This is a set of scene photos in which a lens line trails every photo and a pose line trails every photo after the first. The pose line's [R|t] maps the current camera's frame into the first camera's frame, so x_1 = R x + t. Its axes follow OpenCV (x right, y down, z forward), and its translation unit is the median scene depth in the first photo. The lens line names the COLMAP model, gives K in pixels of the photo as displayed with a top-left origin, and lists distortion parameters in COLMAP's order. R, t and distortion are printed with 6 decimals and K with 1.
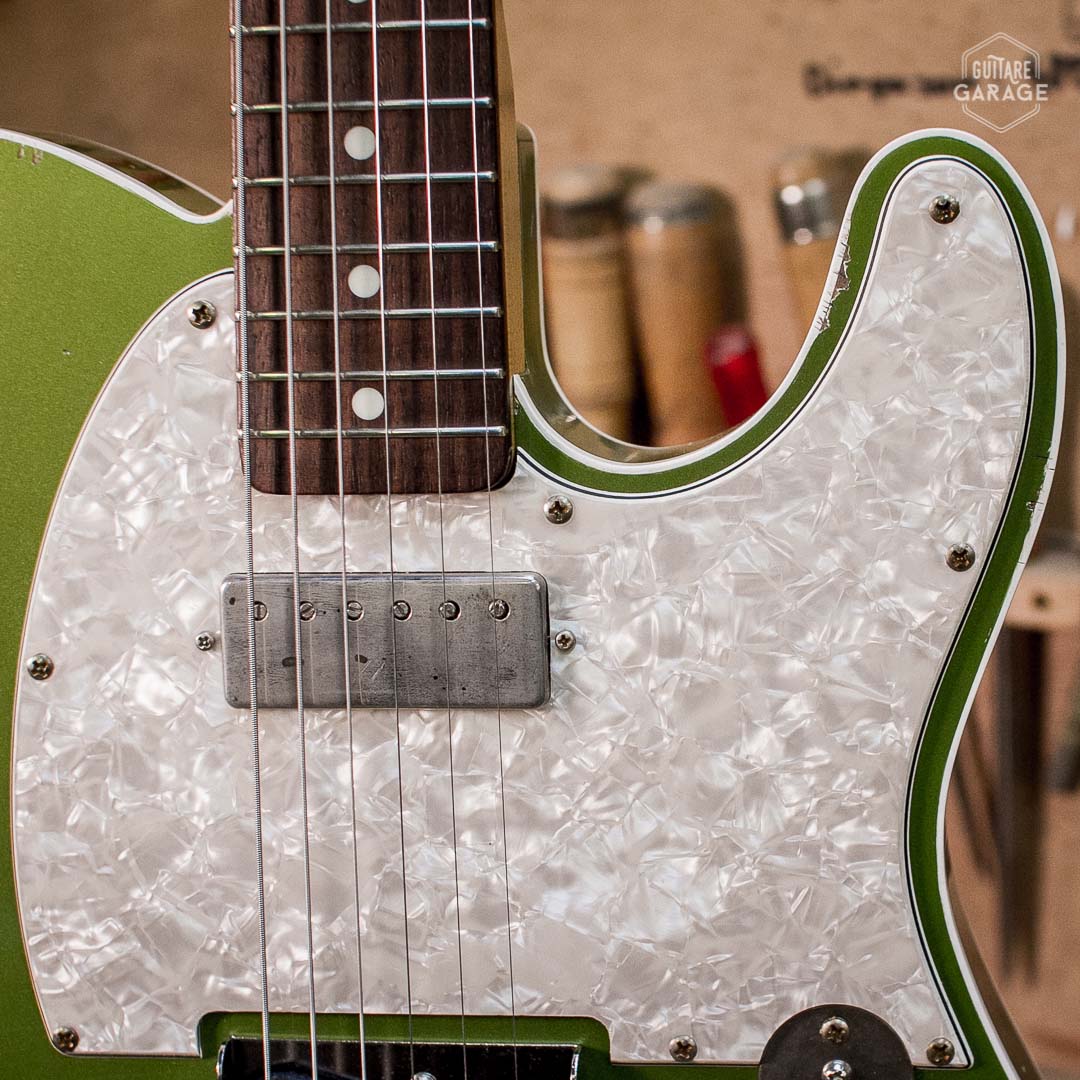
lens RADIAL K [[1928.4, 0, 544.3], [0, 1928.4, 547.6], [0, 0, 1]] dist [-0.162773, 0.000000]
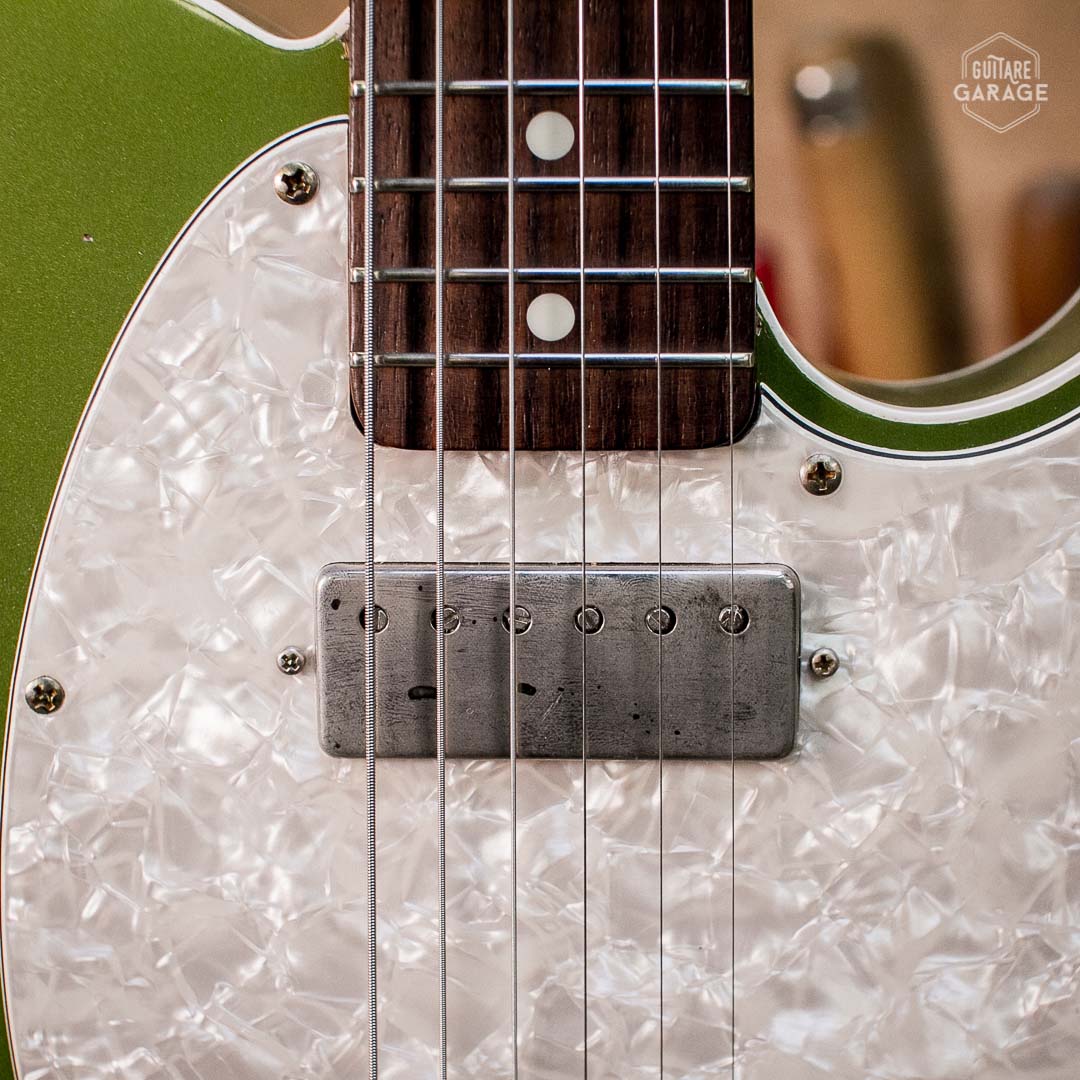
lens RADIAL K [[1928.4, 0, 541.4], [0, 1928.4, 537.6], [0, 0, 1]] dist [-0.162773, 0.000000]
pose [[0.998271, 0.005903, 0.058482, -0.129825], [-0.007062, 0.999782, 0.019644, -0.009786], [-0.058354, -0.020023, 0.998095, 0.310802]]
